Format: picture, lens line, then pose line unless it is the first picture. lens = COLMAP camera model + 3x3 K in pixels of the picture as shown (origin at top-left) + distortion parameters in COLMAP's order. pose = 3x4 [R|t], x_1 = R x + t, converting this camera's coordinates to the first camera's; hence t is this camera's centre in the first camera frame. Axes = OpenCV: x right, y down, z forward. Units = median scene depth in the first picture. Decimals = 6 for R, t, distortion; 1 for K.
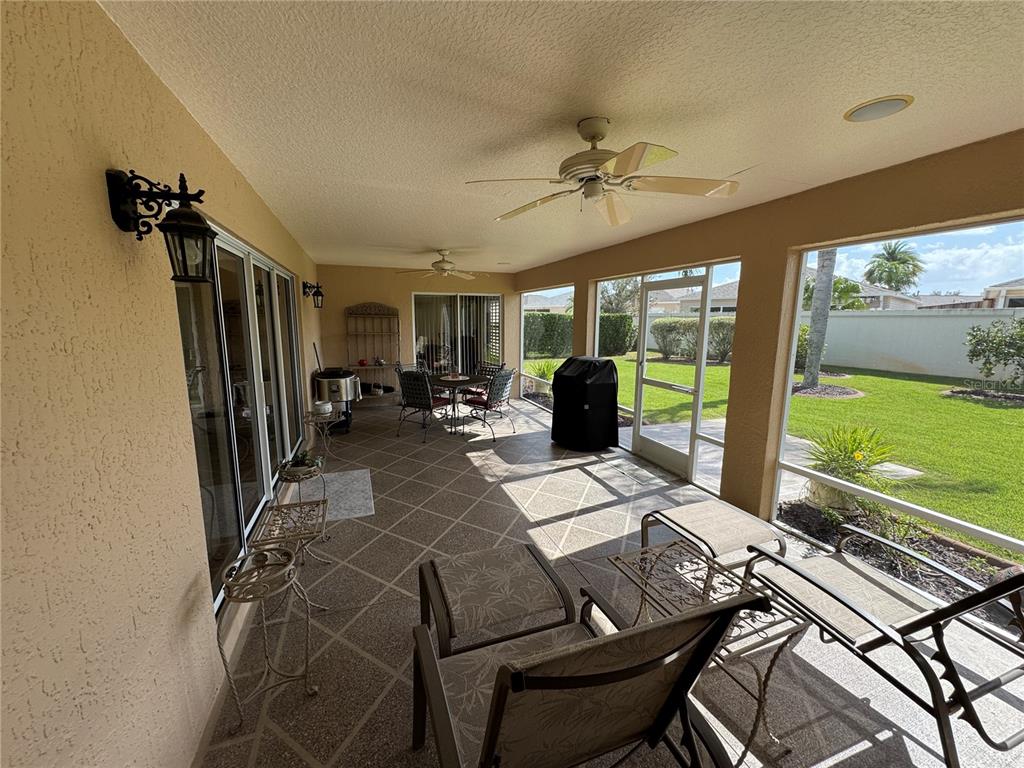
lens RADIAL K [[416.7, 0, 512.9], [0, 416.7, 385.2], [0, 0, 1]] dist [-0.004096, -0.000484]
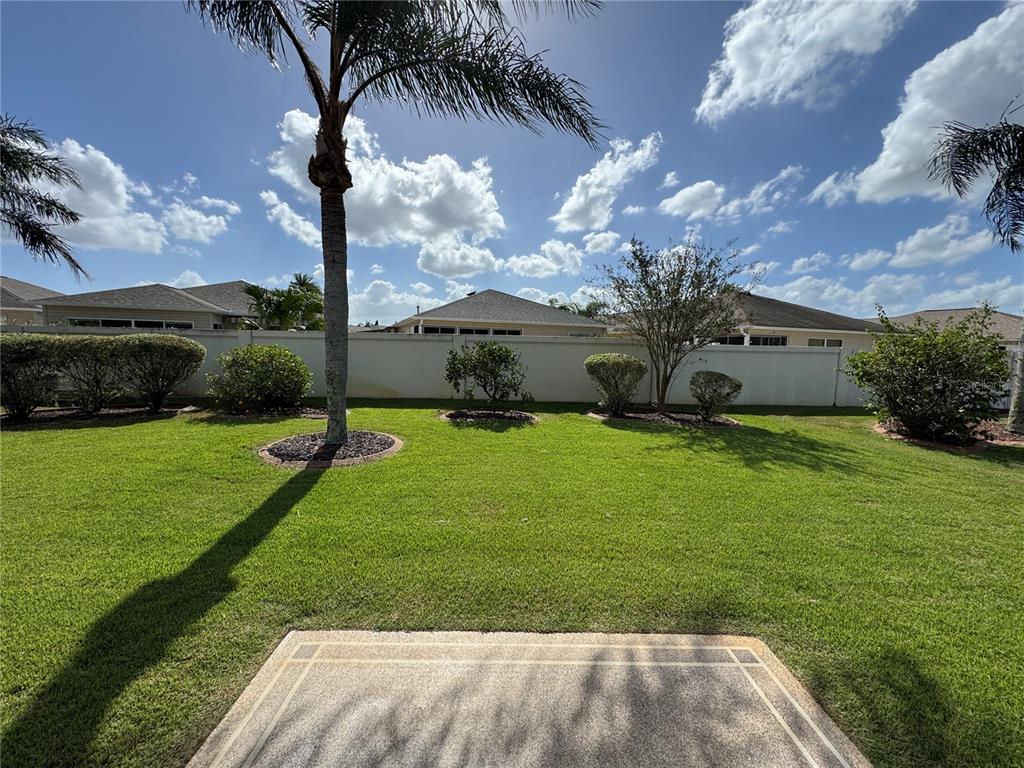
lens RADIAL K [[416.7, 0, 514.3], [0, 416.7, 385.5], [0, 0, 1]] dist [-0.004096, -0.000484]
pose [[0.347064, -0.083681, 0.934101, 0.128869], [0.131960, 0.990460, 0.039700, -0.046954], [-0.928511, 0.109486, 0.354795, 0.312630]]
